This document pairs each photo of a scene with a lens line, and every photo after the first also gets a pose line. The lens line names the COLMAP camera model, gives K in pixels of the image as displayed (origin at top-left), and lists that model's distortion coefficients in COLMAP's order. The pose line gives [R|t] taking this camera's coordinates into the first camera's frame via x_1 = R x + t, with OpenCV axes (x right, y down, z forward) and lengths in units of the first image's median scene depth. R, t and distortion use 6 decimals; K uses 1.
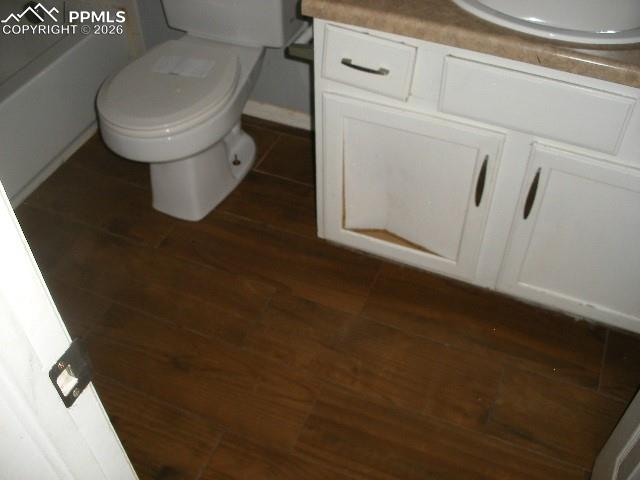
lens RADIAL K [[675.4, 0, 319.9], [0, 675.4, 231.8], [0, 0, 1]] dist [-0.212526, 0.212141]
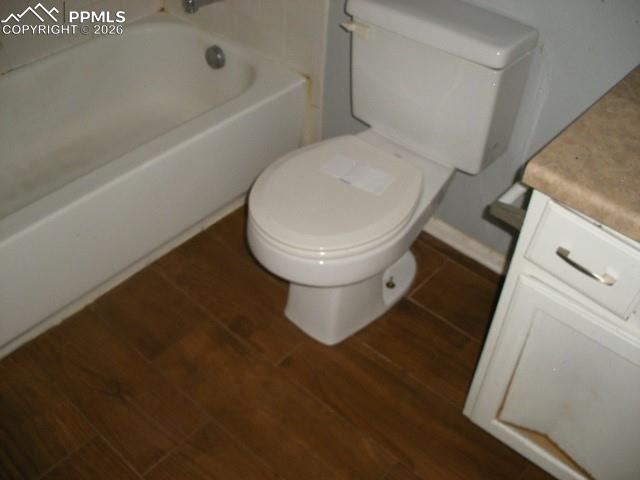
lens RADIAL K [[675.4, 0, 319.9], [0, 675.4, 231.8], [0, 0, 1]] dist [-0.212526, 0.212141]
pose [[0.948150, 0.241615, -0.206480, -0.055626], [-0.253809, 0.966644, -0.034352, -0.134680], [0.191292, 0.084977, 0.977848, 0.149738]]
